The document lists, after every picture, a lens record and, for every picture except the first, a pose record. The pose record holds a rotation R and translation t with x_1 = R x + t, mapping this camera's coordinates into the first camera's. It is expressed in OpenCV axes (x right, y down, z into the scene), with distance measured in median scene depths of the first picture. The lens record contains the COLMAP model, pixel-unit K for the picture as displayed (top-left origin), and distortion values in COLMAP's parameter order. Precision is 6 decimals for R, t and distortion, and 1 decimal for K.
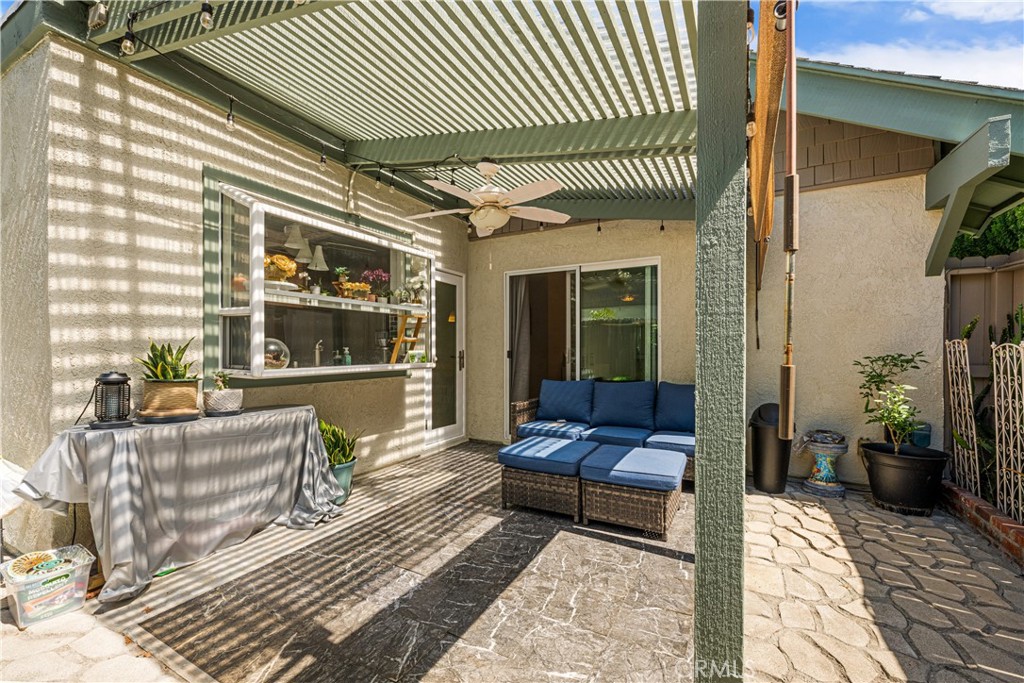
lens RADIAL K [[420.4, 0, 507.6], [0, 420.4, 349.6], [0, 0, 1]] dist [-0.003148, -0.000040]
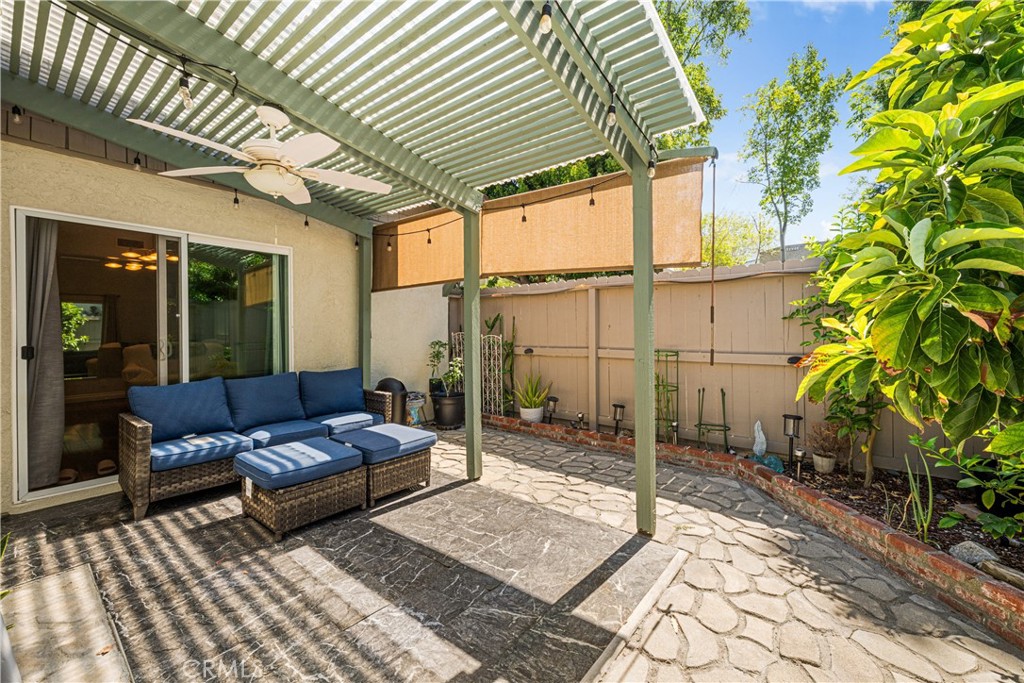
lens RADIAL K [[420.4, 0, 506.3], [0, 420.4, 333.1], [0, 0, 1]] dist [-0.003148, -0.000040]
pose [[0.173376, -0.002126, 0.984853, -0.727317], [0.001578, 0.999997, 0.001881, -0.025334], [-0.984855, 0.001228, 0.173378, 0.426133]]
